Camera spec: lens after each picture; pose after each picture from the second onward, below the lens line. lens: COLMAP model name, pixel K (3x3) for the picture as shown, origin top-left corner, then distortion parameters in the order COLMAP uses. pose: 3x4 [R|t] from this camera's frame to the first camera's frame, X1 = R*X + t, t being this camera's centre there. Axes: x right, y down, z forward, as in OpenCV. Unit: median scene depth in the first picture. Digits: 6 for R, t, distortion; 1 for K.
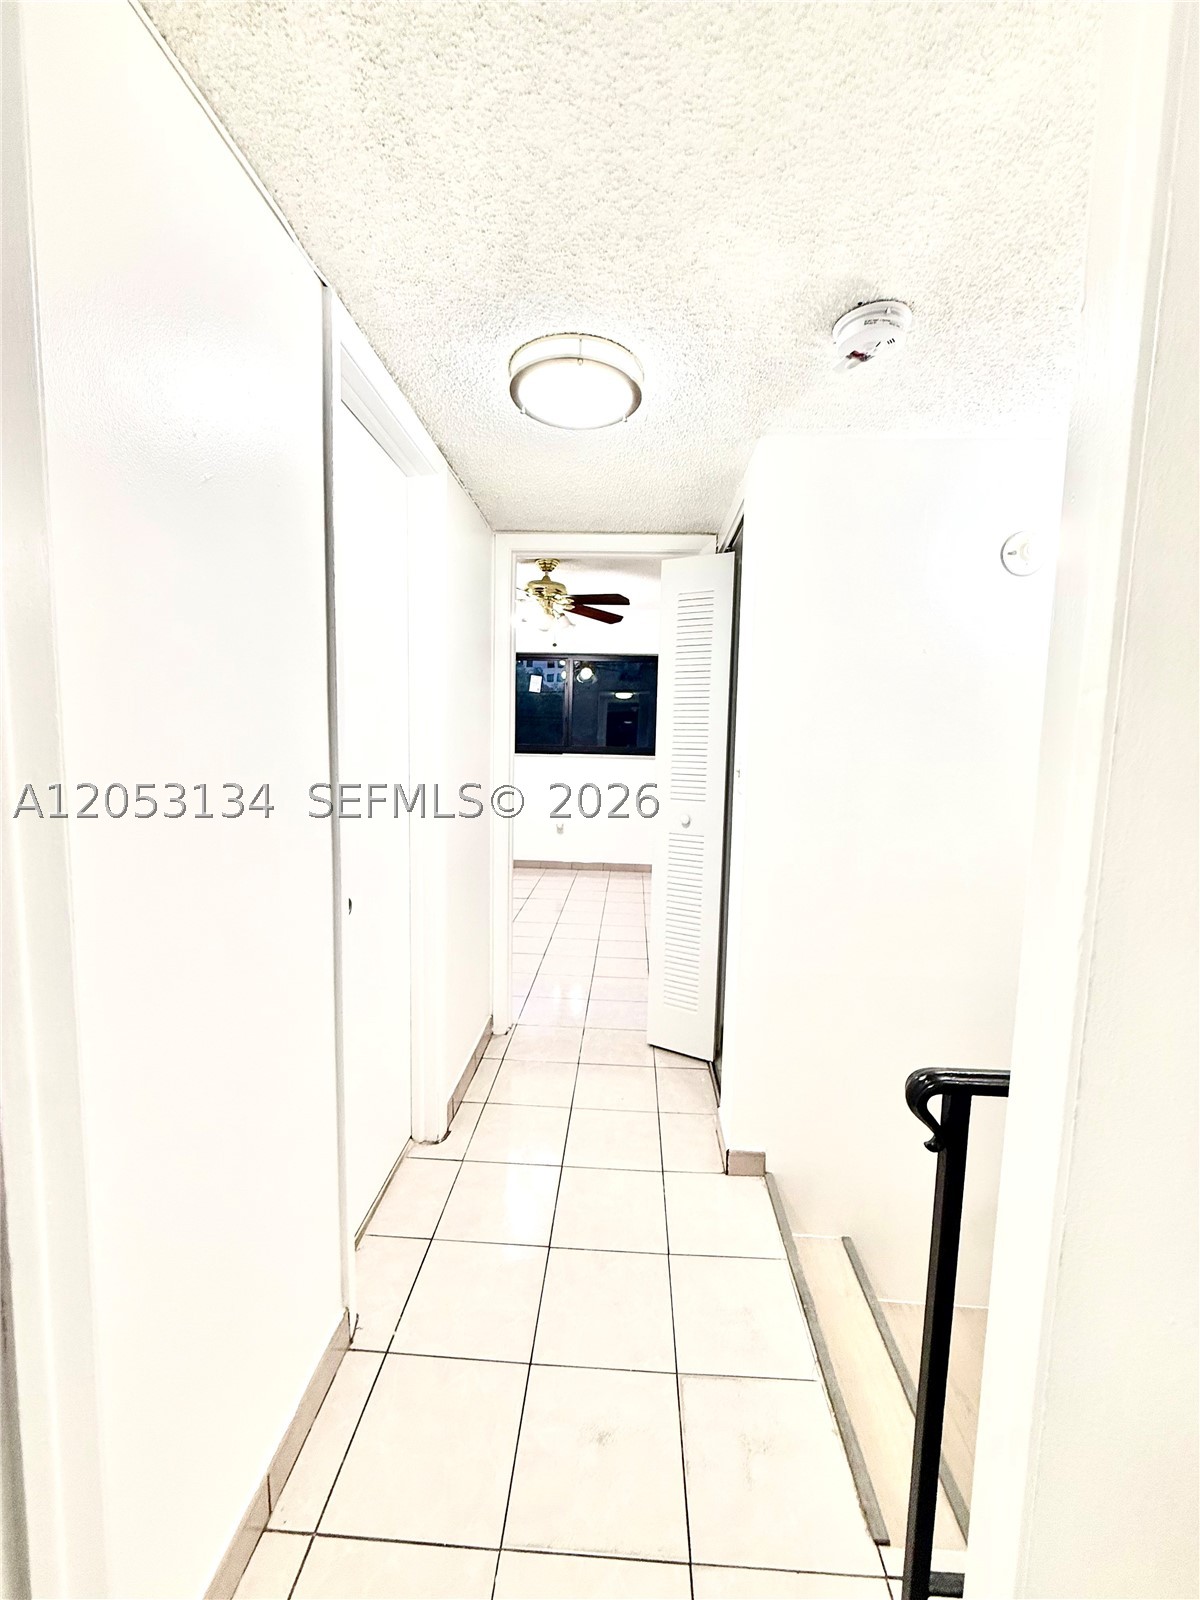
lens RADIAL K [[639.5, 0, 597.6], [0, 639.5, 798.3], [0, 0, 1]] dist [0.000572, 0.000041]
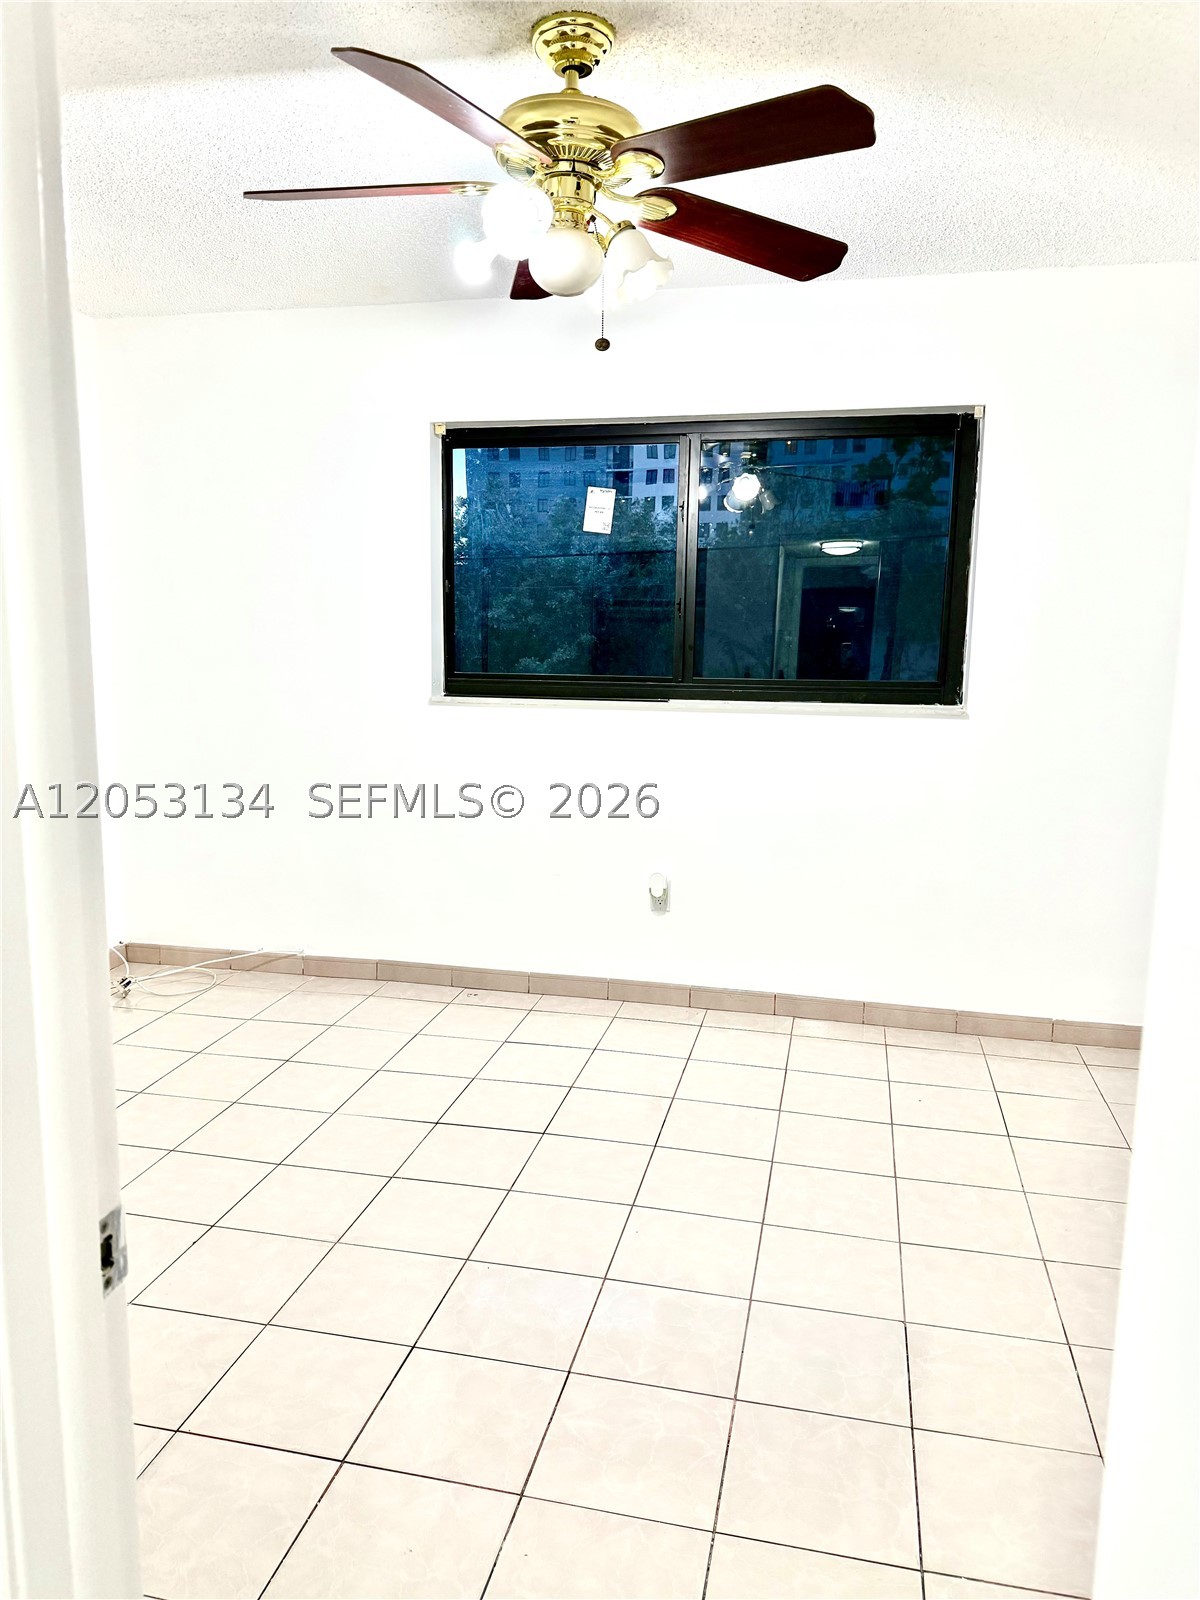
lens RADIAL K [[1106.8, 0, 593.6], [0, 1106.8, 803.0], [0, 0, 1]] dist [0.039727, -0.006756]
pose [[0.984373, 0.016398, -0.175334, 0.018791], [-0.007923, 0.998771, 0.048930, -0.048655], [0.175920, -0.046776, 0.983292, 0.428219]]
